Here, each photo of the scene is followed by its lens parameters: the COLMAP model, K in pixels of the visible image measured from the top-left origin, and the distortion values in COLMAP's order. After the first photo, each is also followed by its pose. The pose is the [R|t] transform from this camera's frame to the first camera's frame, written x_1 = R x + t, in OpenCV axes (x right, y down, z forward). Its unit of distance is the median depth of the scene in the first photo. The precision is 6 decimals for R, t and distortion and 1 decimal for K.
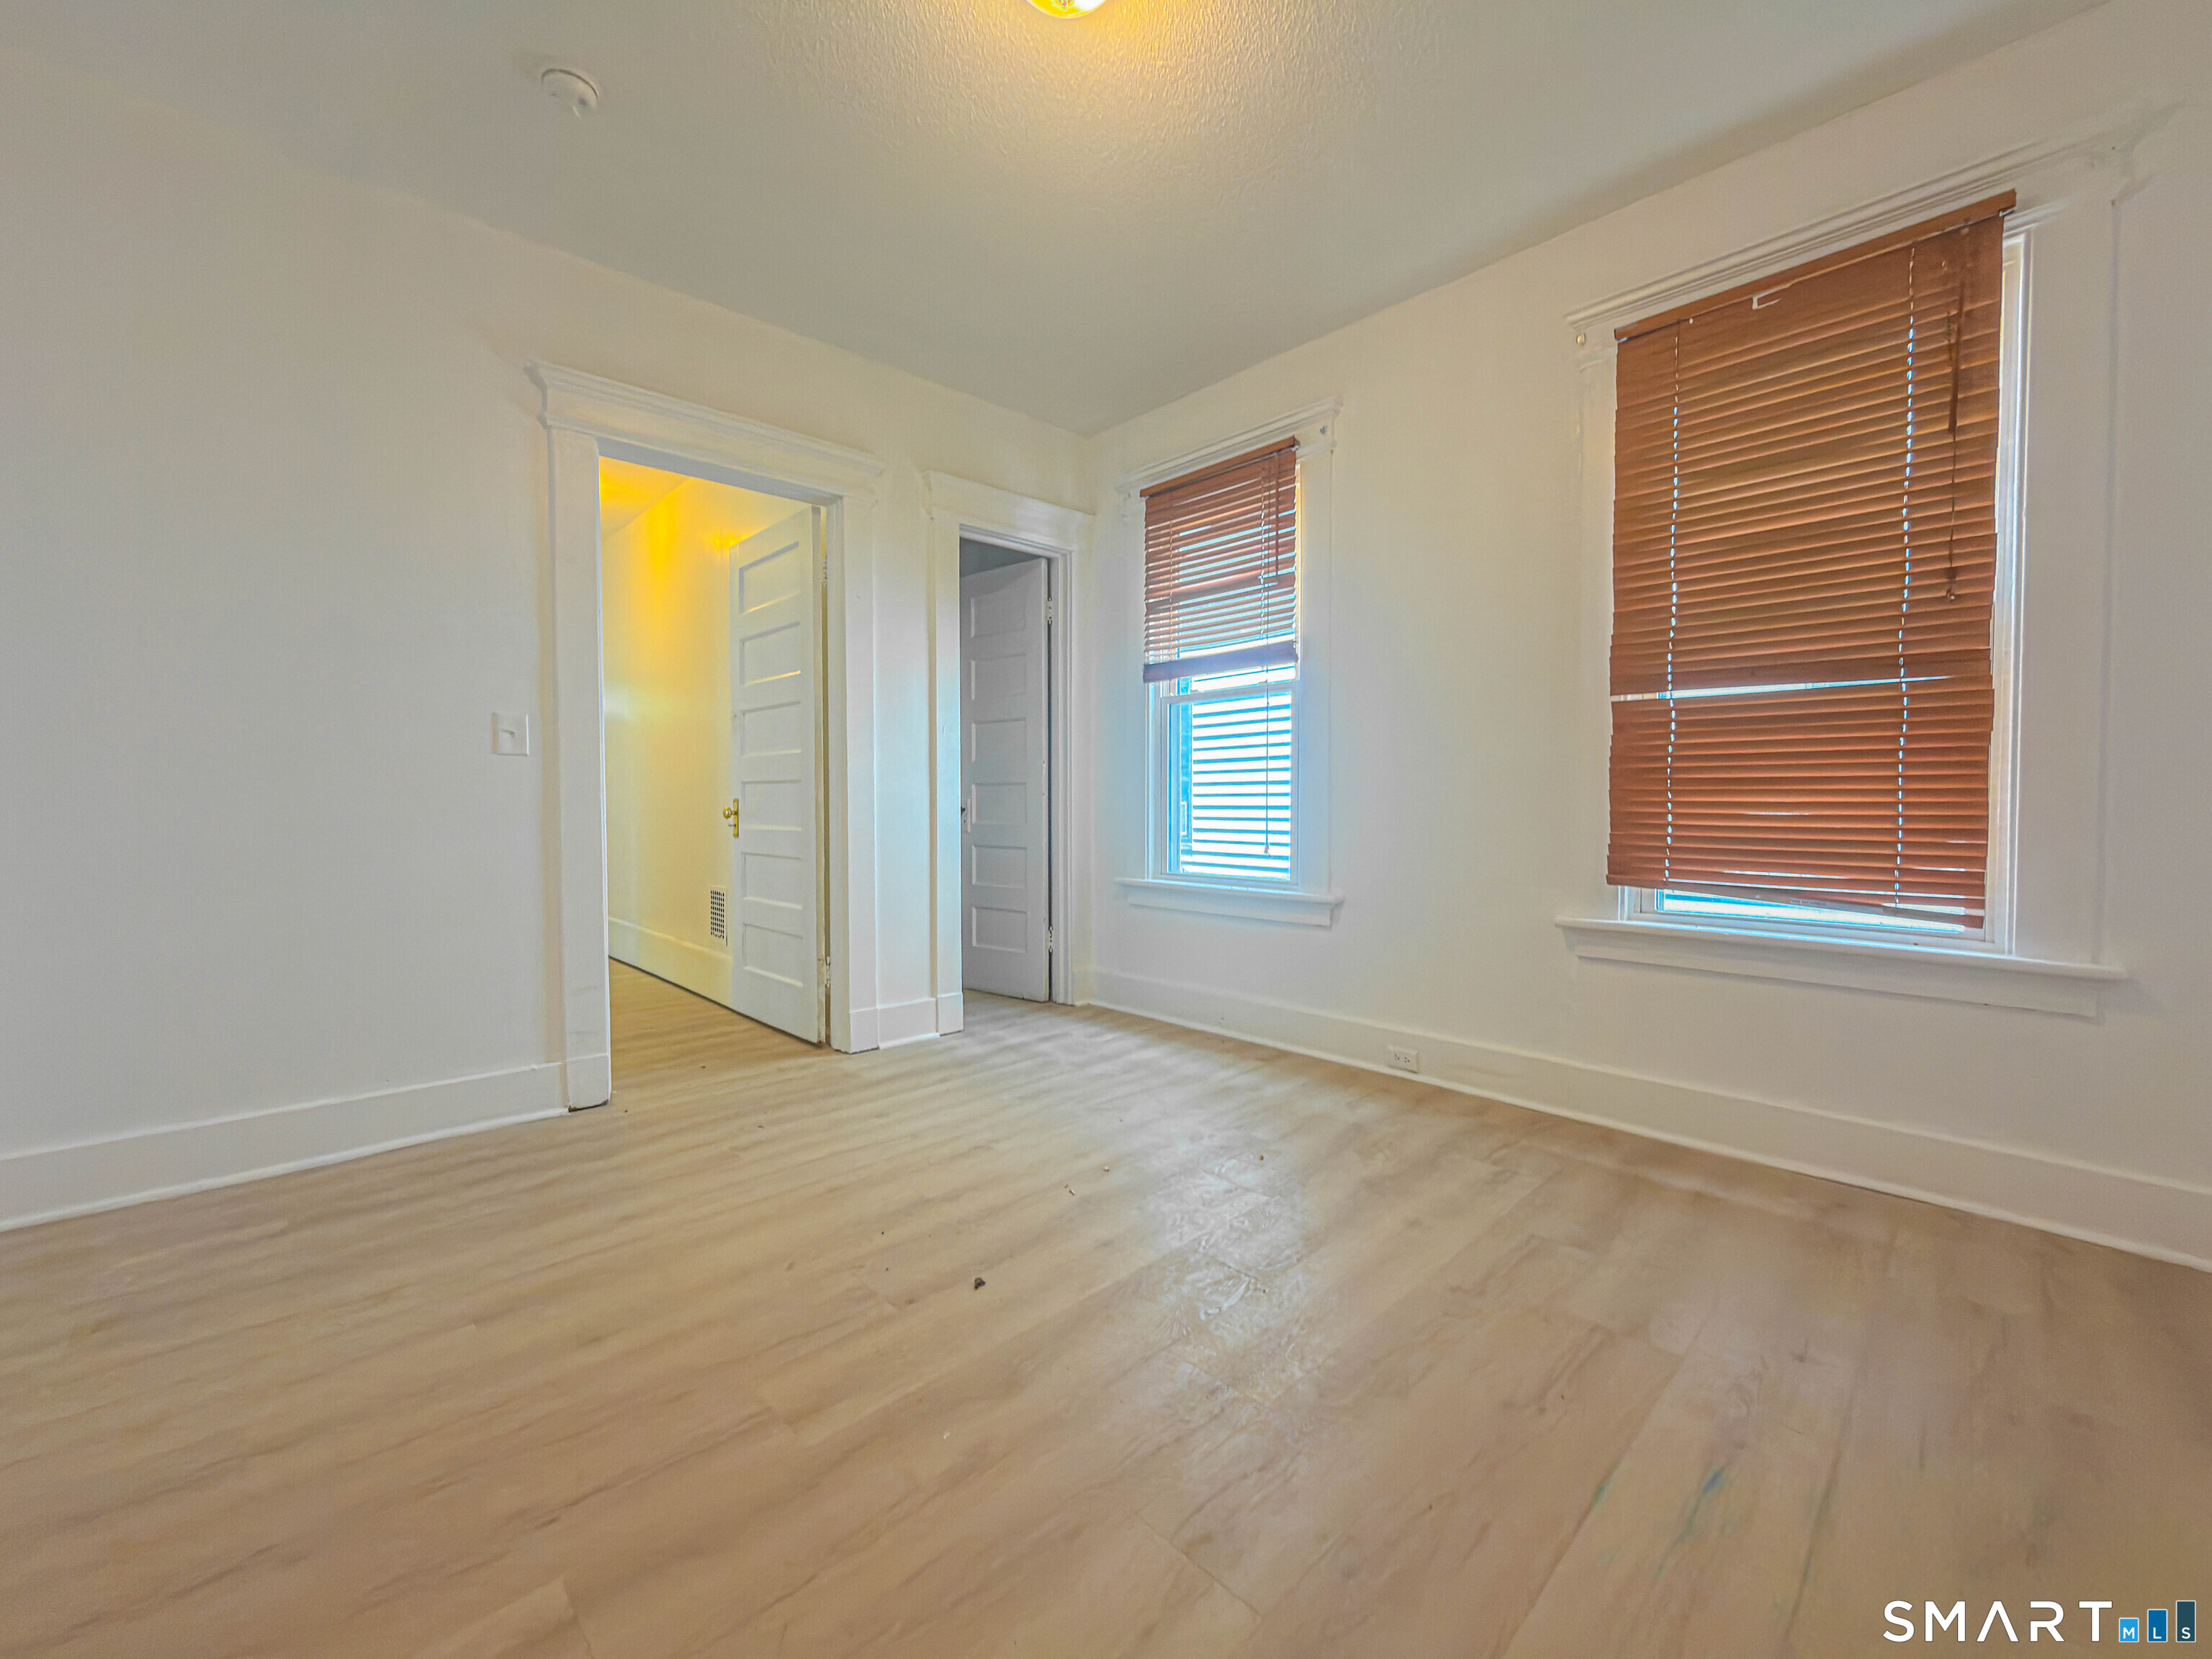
lens RADIAL K [[880.8, 0, 1110.2], [0, 880.8, 828.3], [0, 0, 1]] dist [0.002083, 0.000364]
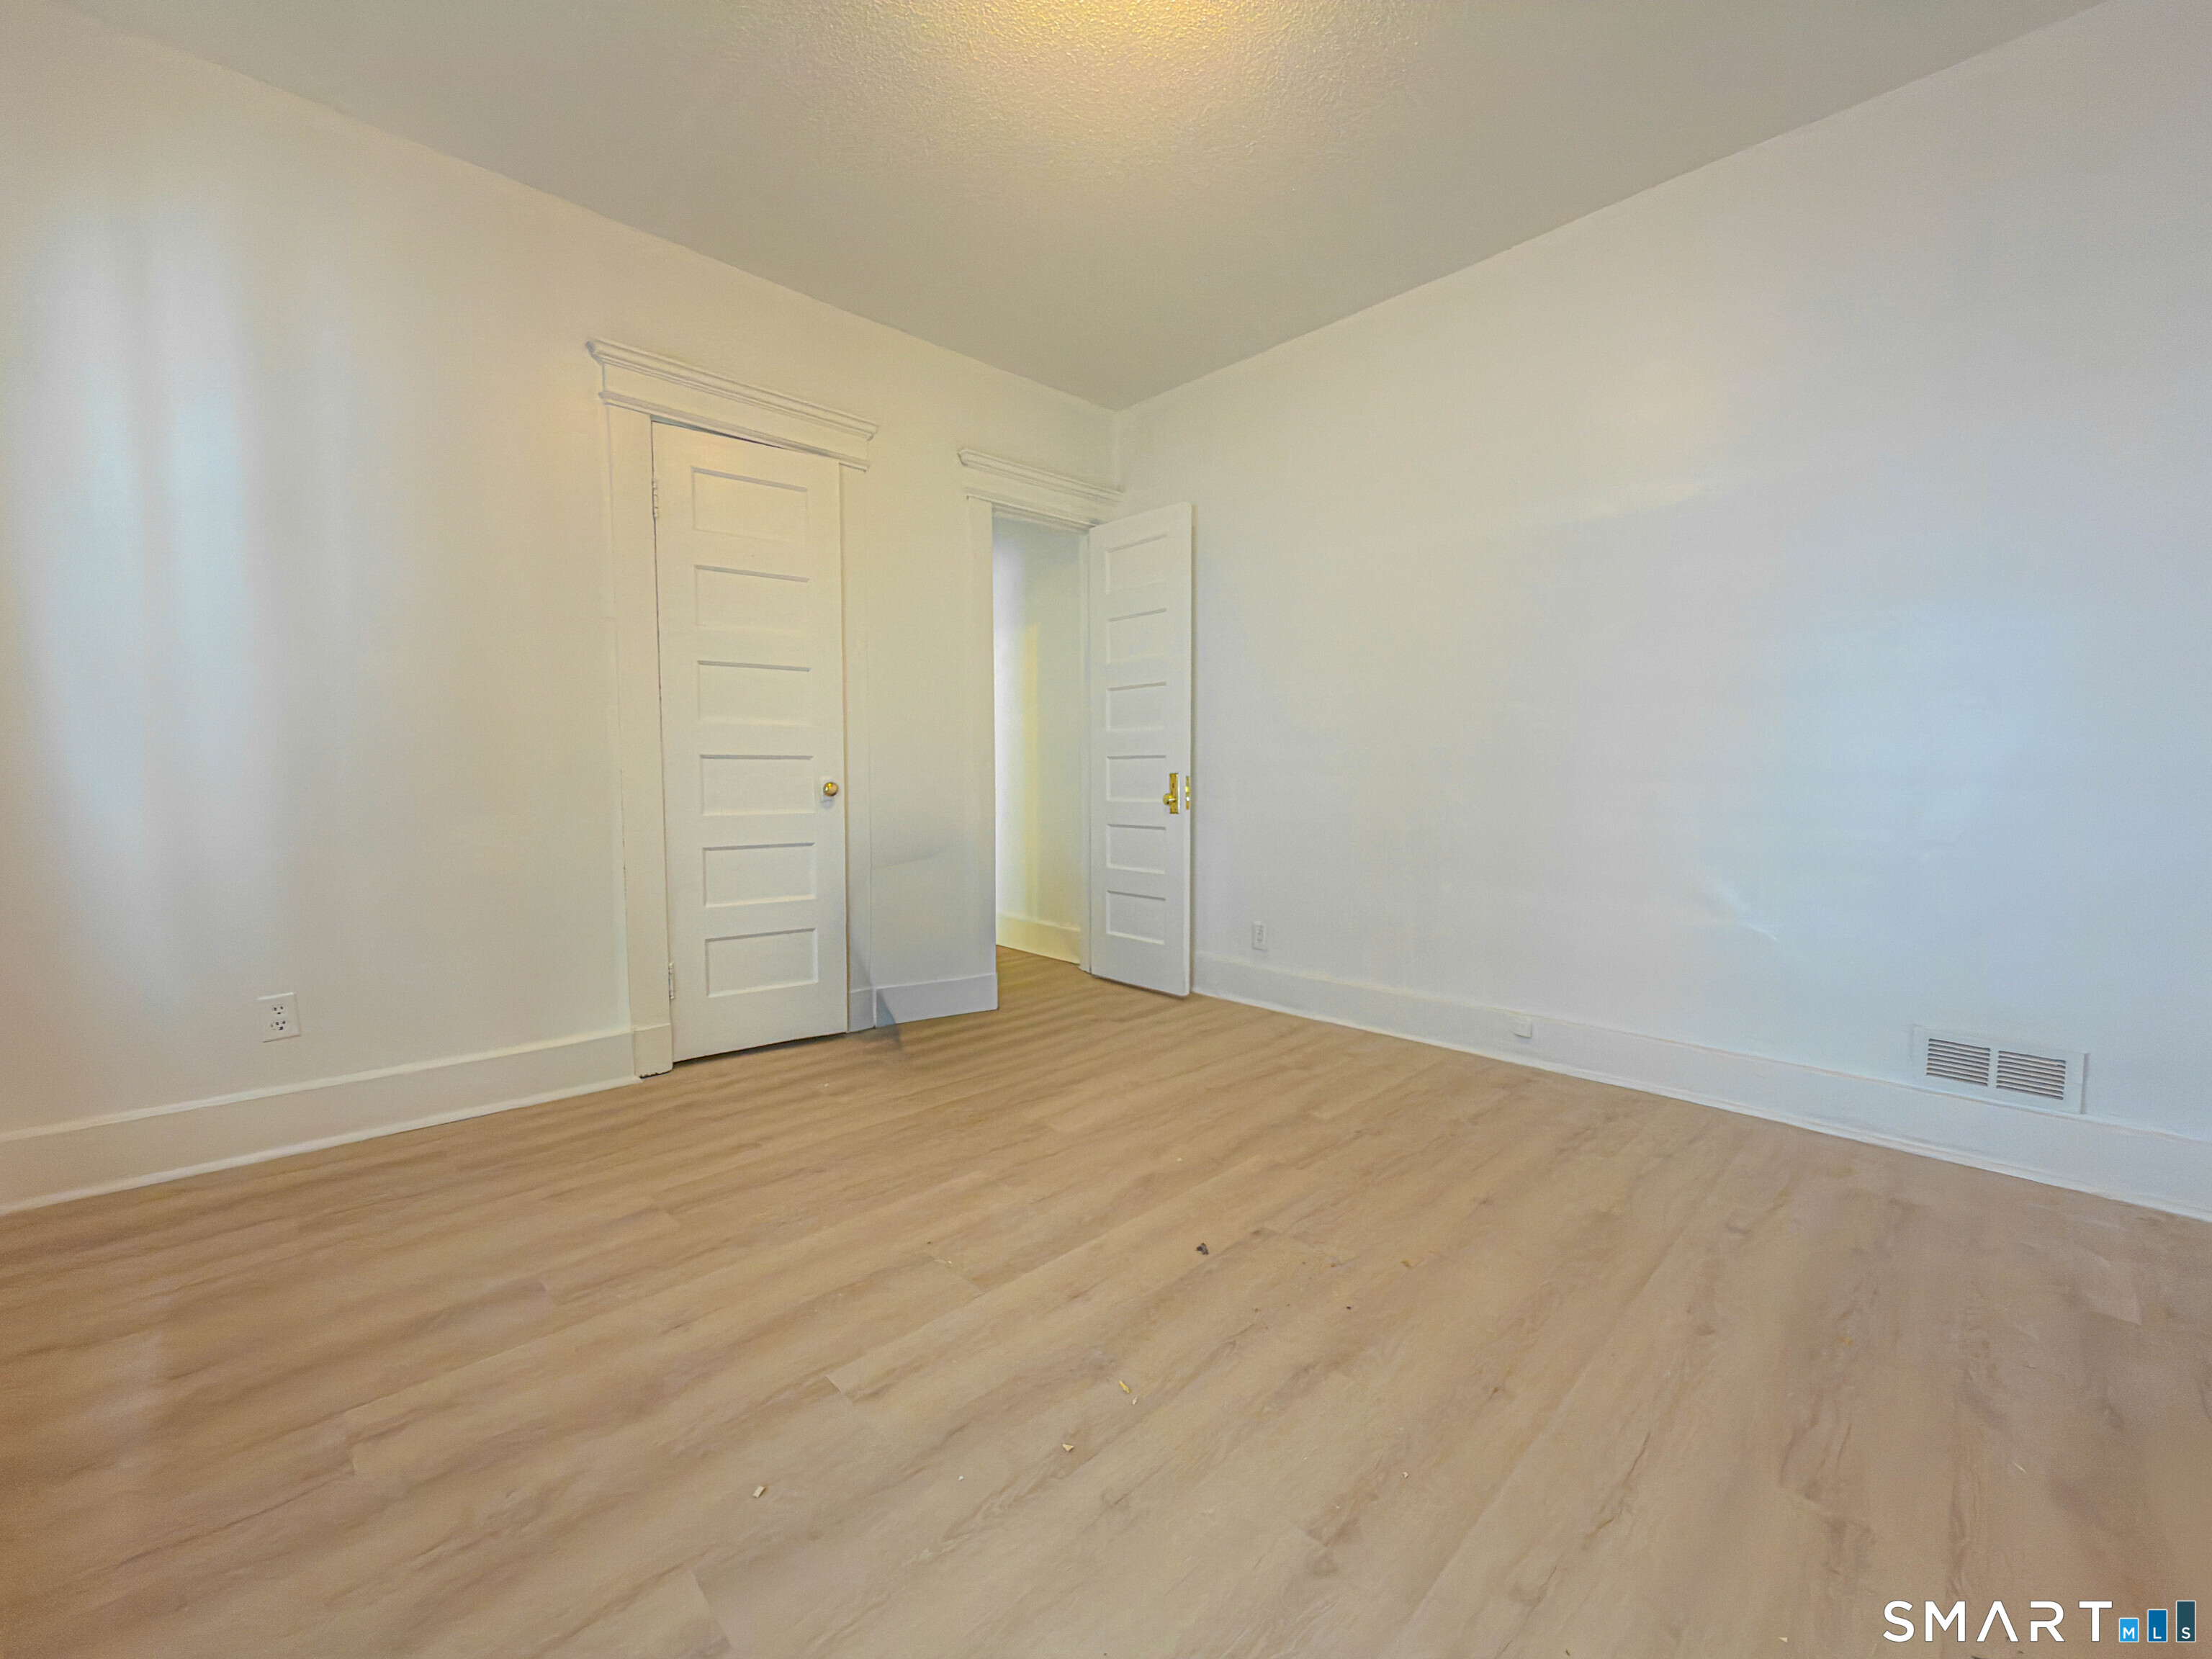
lens RADIAL K [[880.8, 0, 1110.2], [0, 880.8, 828.3], [0, 0, 1]] dist [0.002083, 0.000364]
pose [[-0.999992, 0.000231, -0.004080, -0.033443], [-0.000179, 0.994979, 0.100082, -0.066725], [0.004083, 0.100081, -0.994971, 1.800894]]
